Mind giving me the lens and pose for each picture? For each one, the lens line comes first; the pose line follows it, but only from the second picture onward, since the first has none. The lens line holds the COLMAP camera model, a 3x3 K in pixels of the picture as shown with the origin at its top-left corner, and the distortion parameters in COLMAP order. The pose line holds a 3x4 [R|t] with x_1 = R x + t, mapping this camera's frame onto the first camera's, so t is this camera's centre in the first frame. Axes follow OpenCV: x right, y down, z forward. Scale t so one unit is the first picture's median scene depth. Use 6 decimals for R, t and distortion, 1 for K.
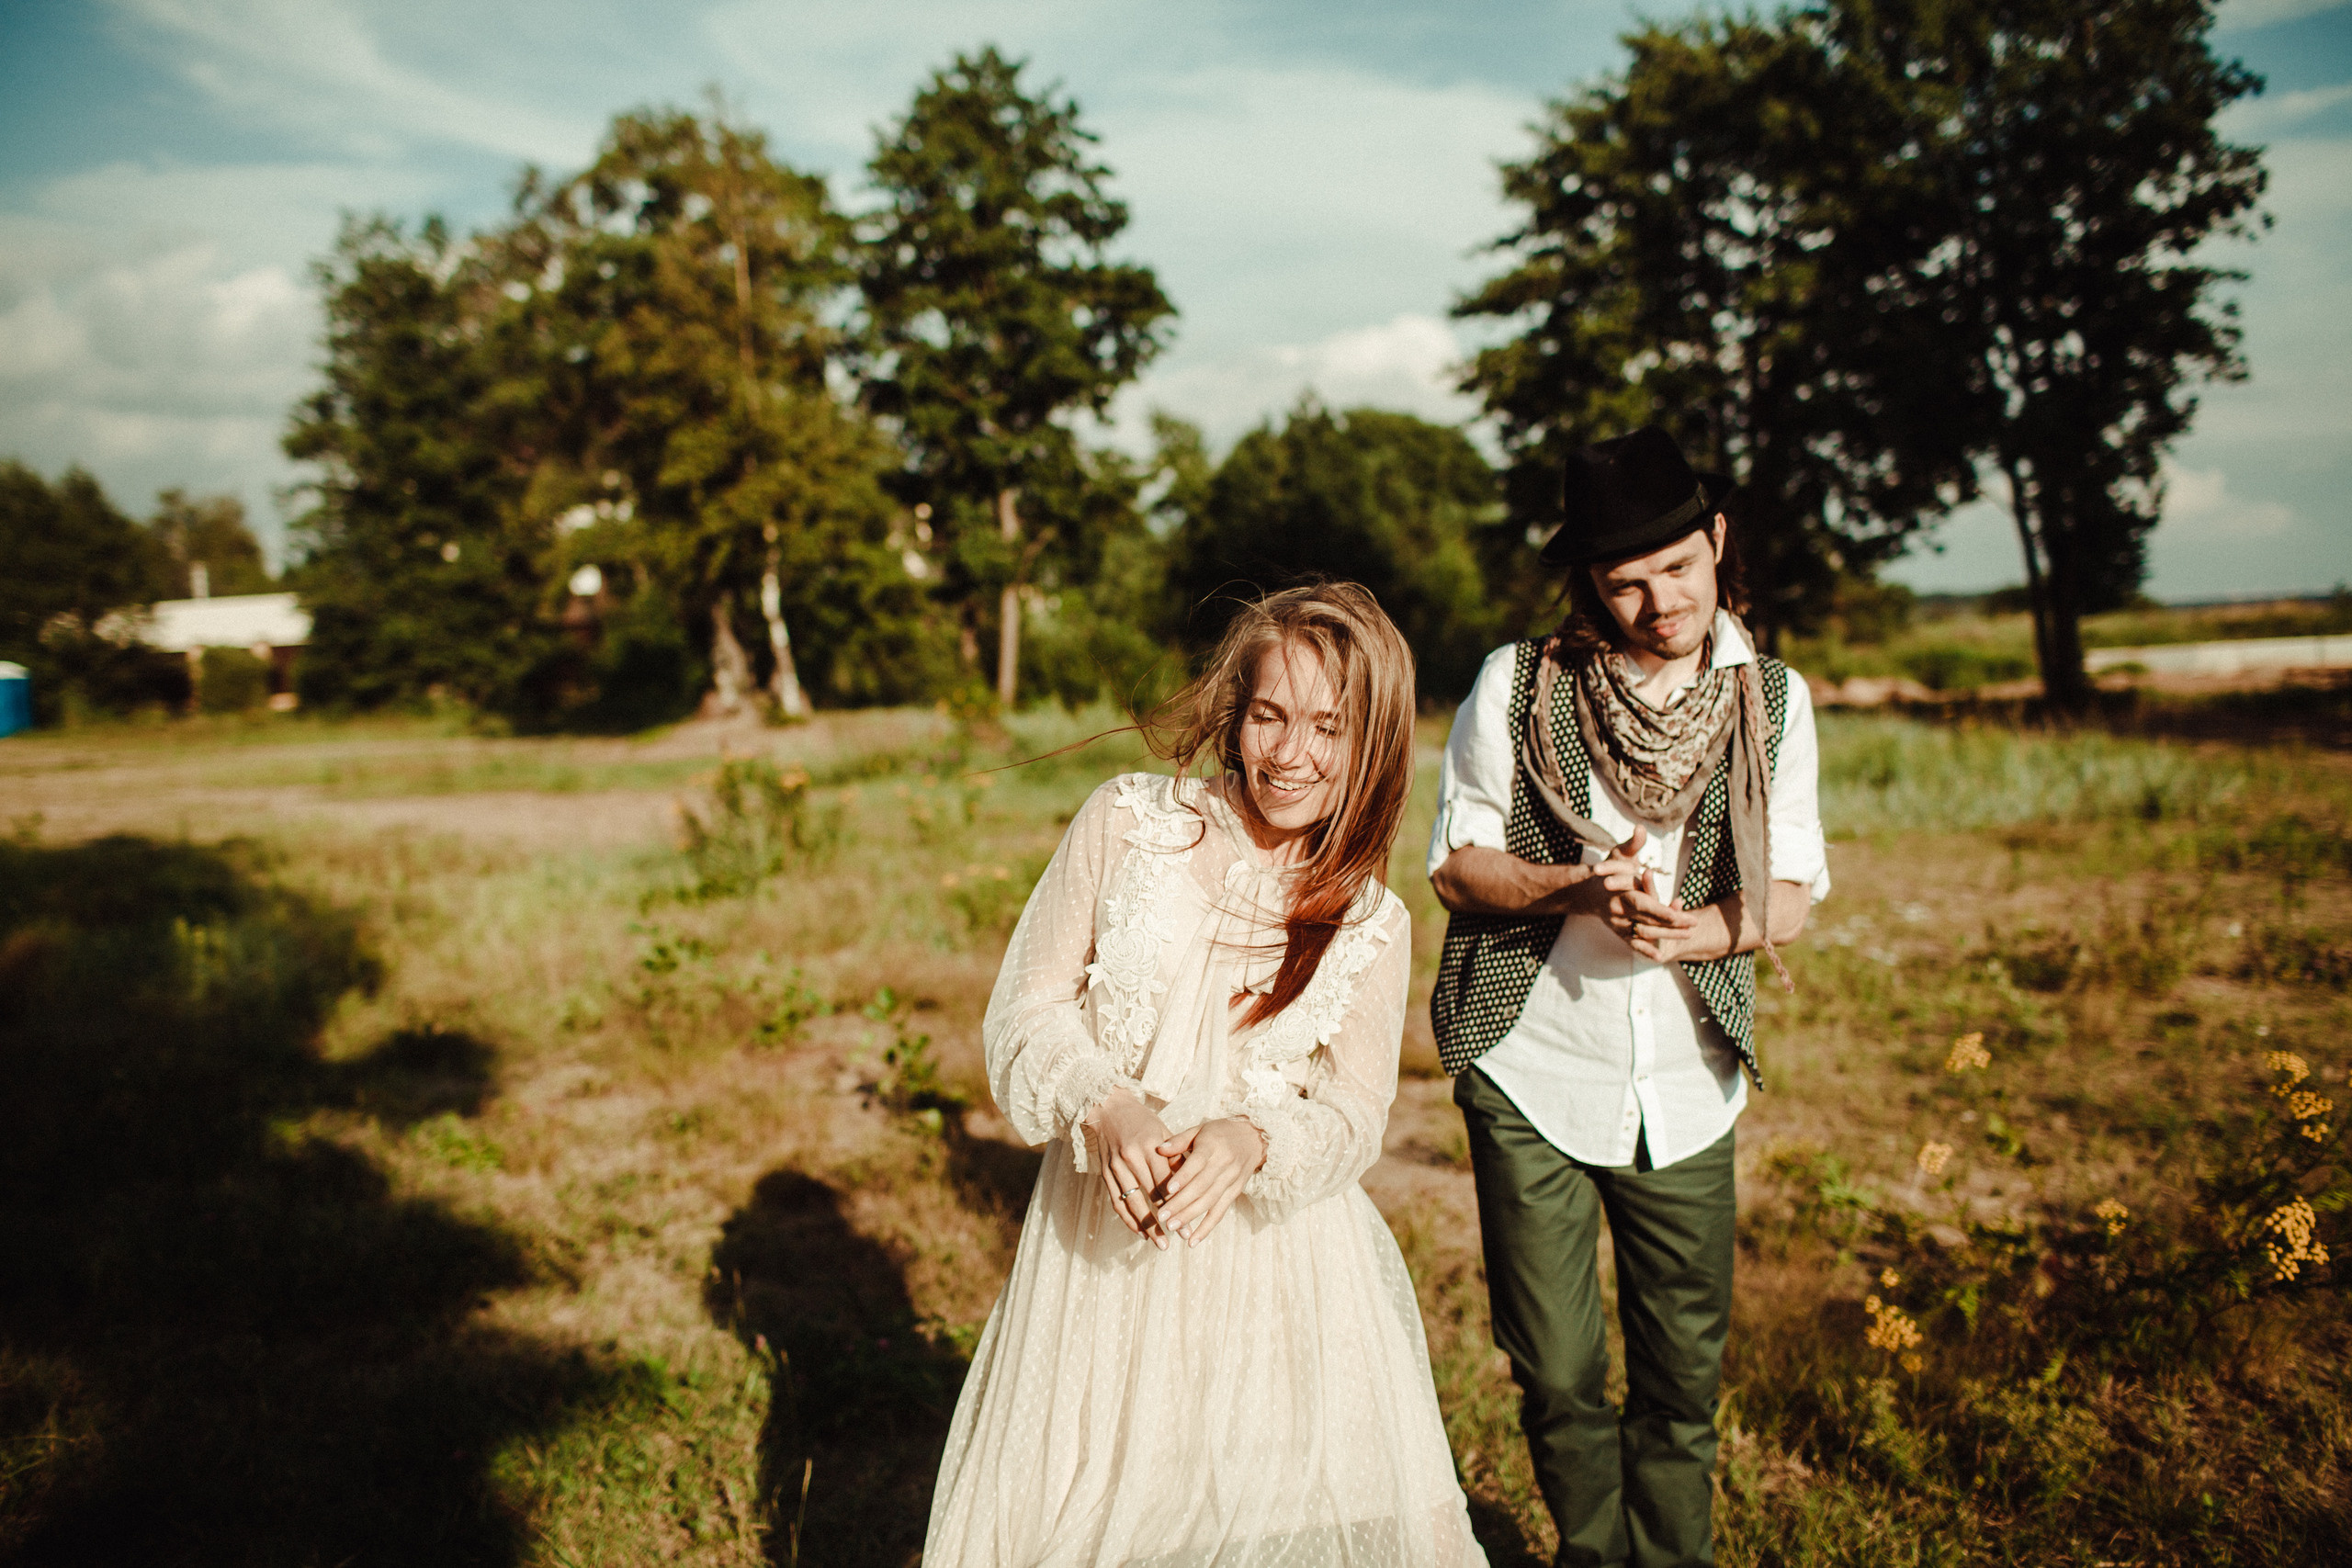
lens RADIAL K [[2274.4, 0, 1121.0], [0, 2274.4, 708.0], [0, 0, 1]] dist [-0.143660, 0.206604]
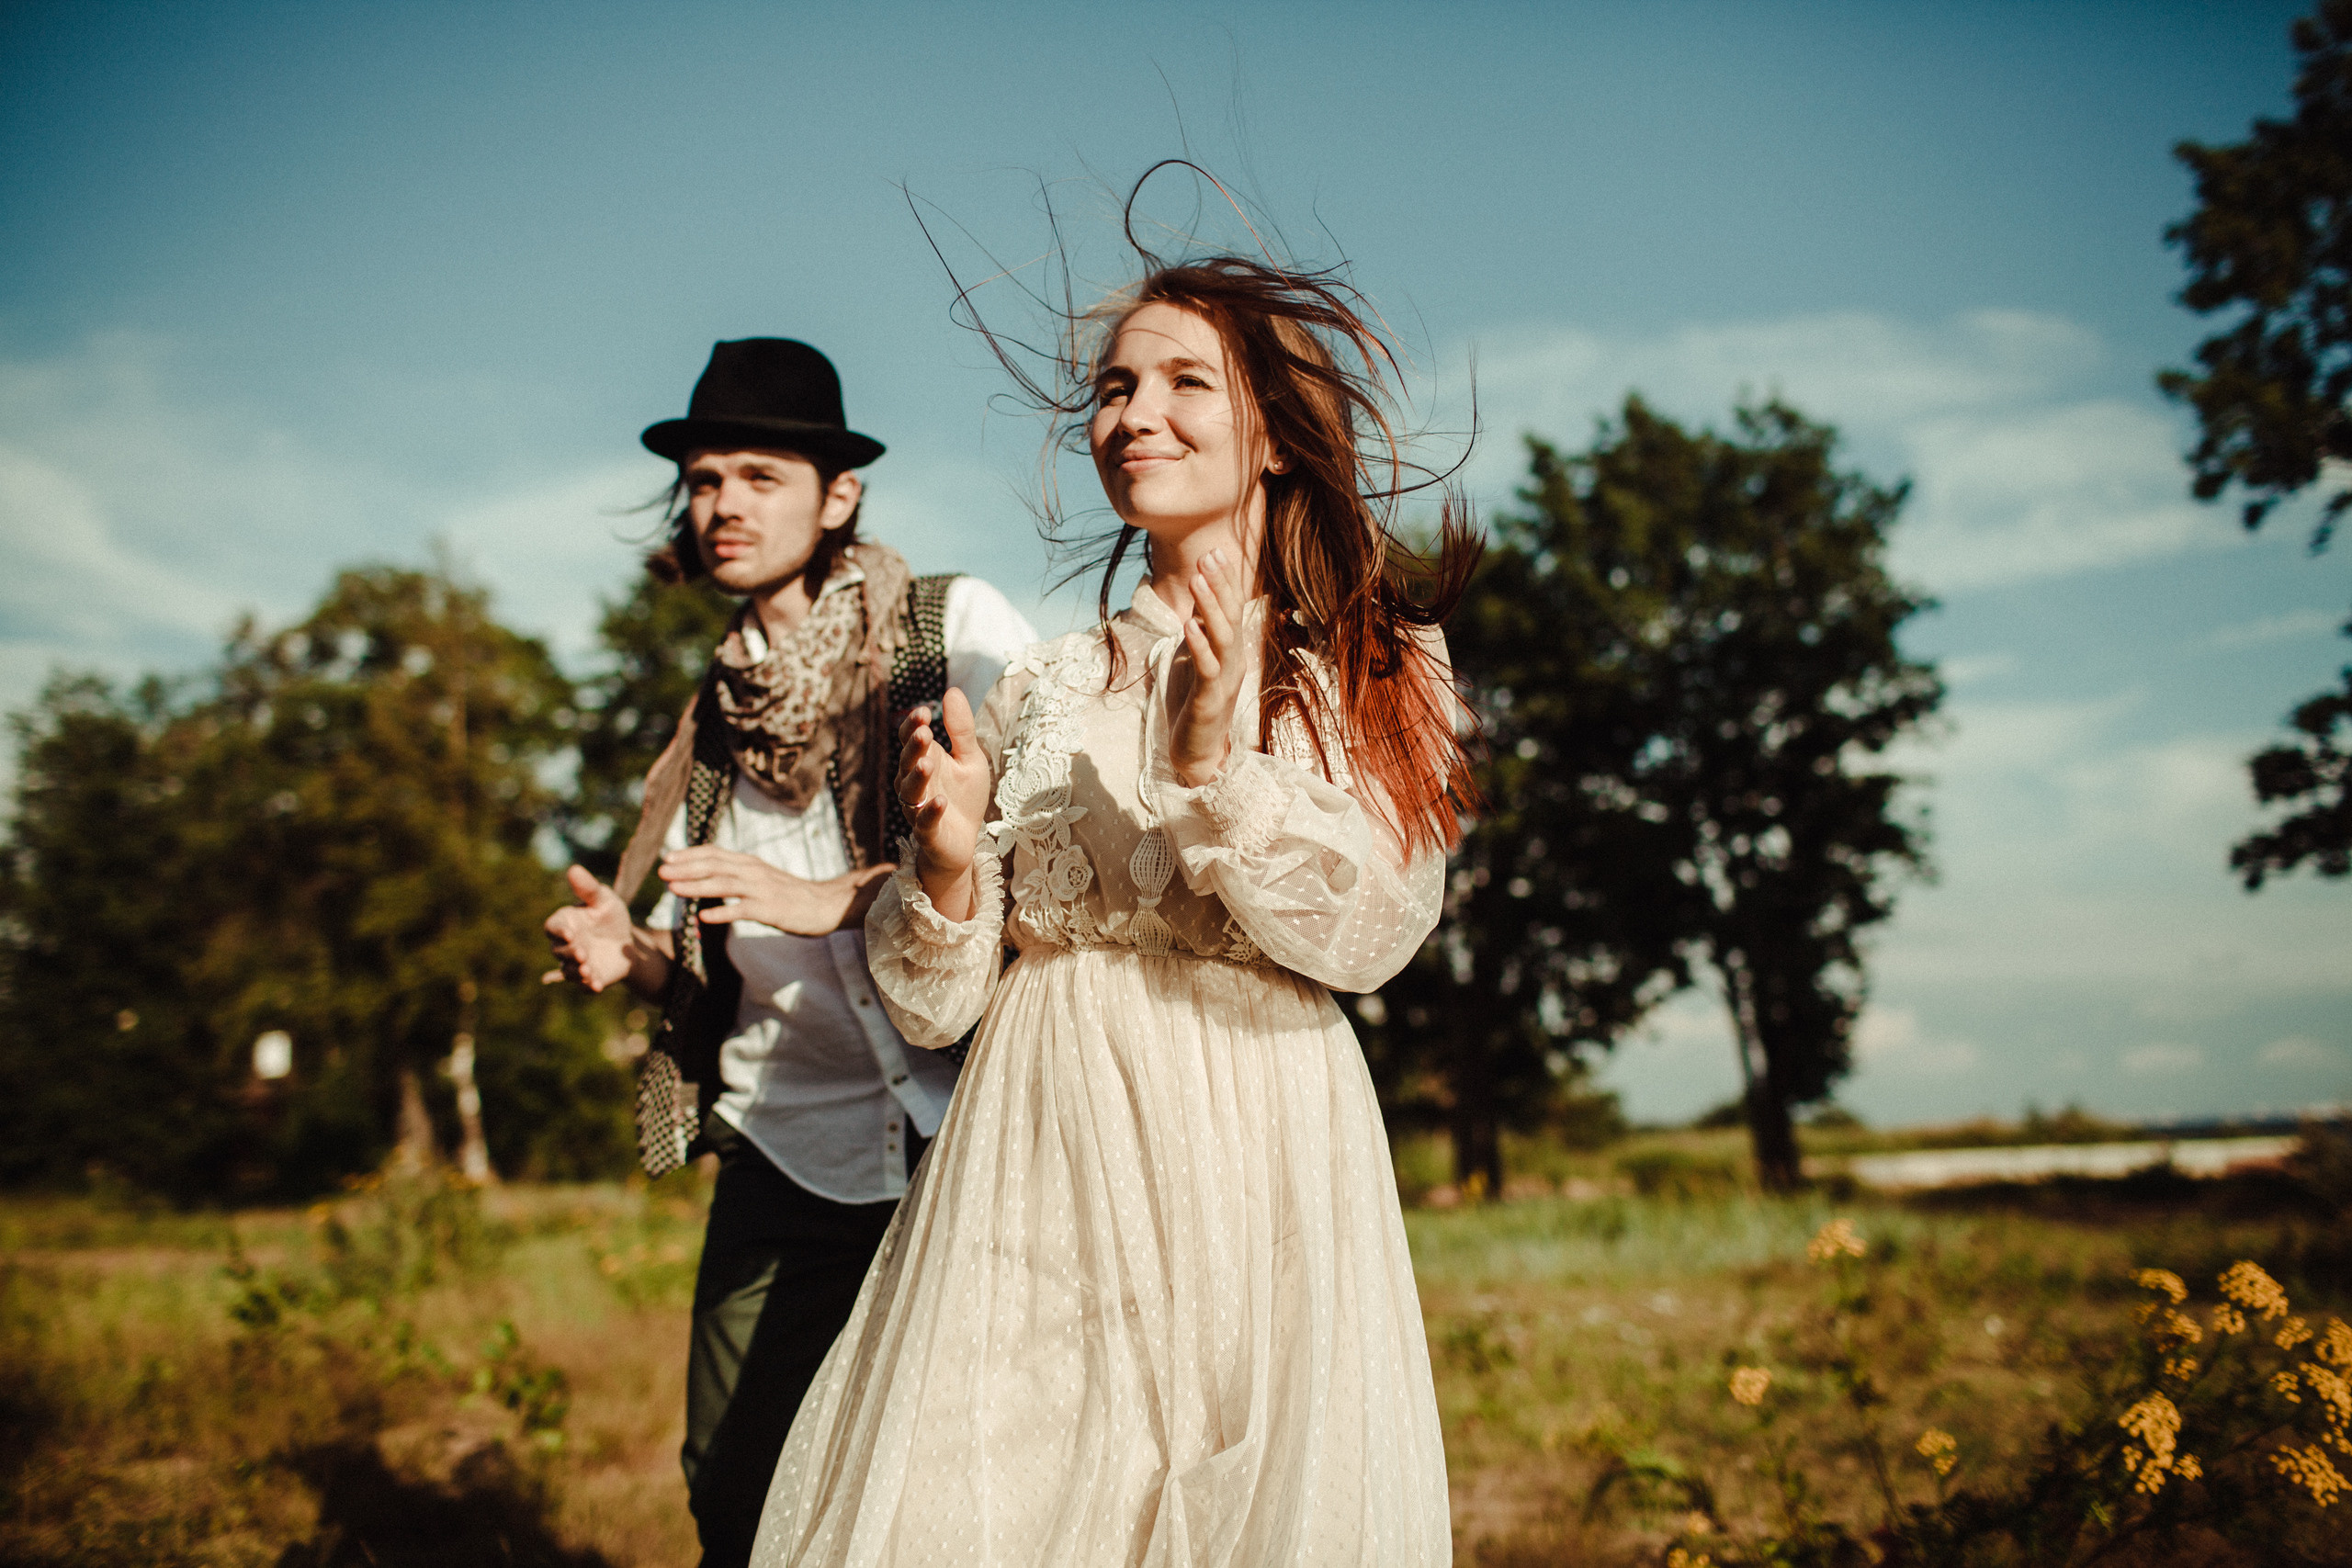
lens RADIAL K [[2274.4, 0, 1121.0], [0, 2274.4, 708.0], [0, 0, 1]] dist [-0.143660, 0.206604]
pose [[0.992112, 0.046033, 0.116595, 0.003357], [-0.018072, 0.972940, -0.230352, 0.018806], [-0.124044, 0.226428, 0.966097, 0.019404]]
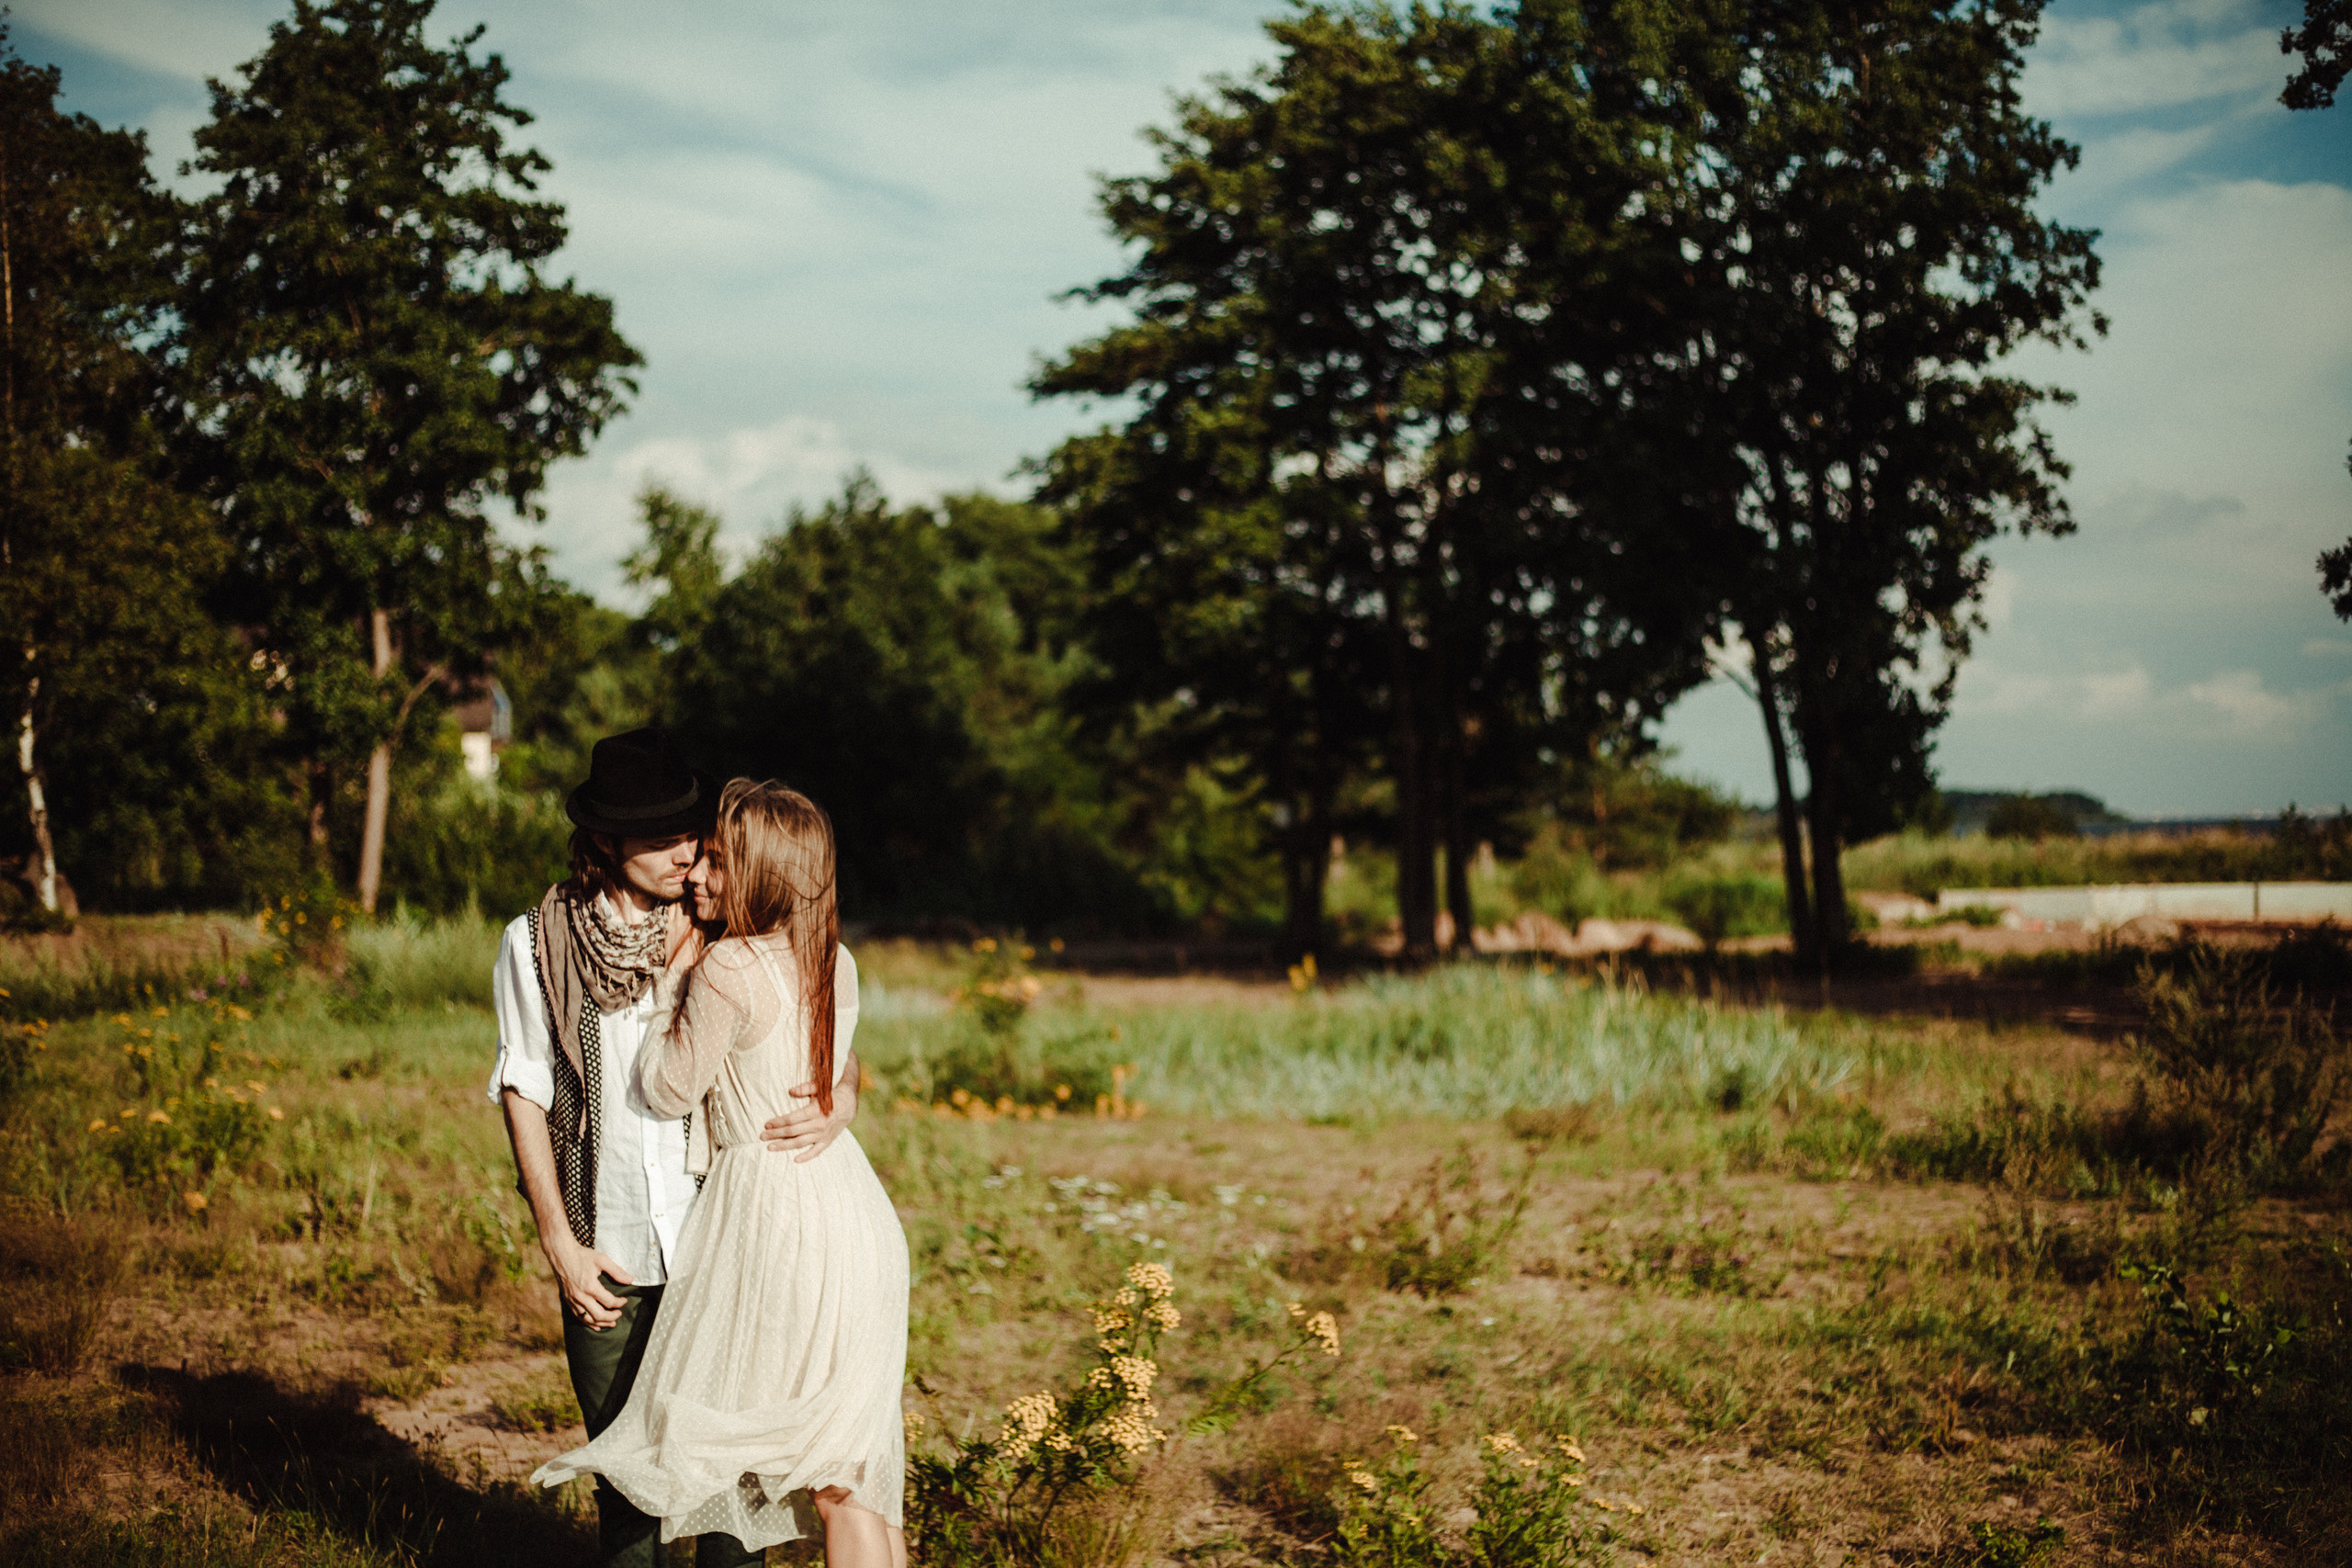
lens RADIAL K [[3431.0, 0, 1176.0], [0, 3431.0, 784.0], [0, 0, 1]] dist [0.023226, -0.784665]
pose [[0.987028, 0.039842, 0.155526, 0.029689], [-0.033322, 0.998462, -0.044310, -0.002349], [-0.157052, 0.038552, 0.986837, -0.081748]]
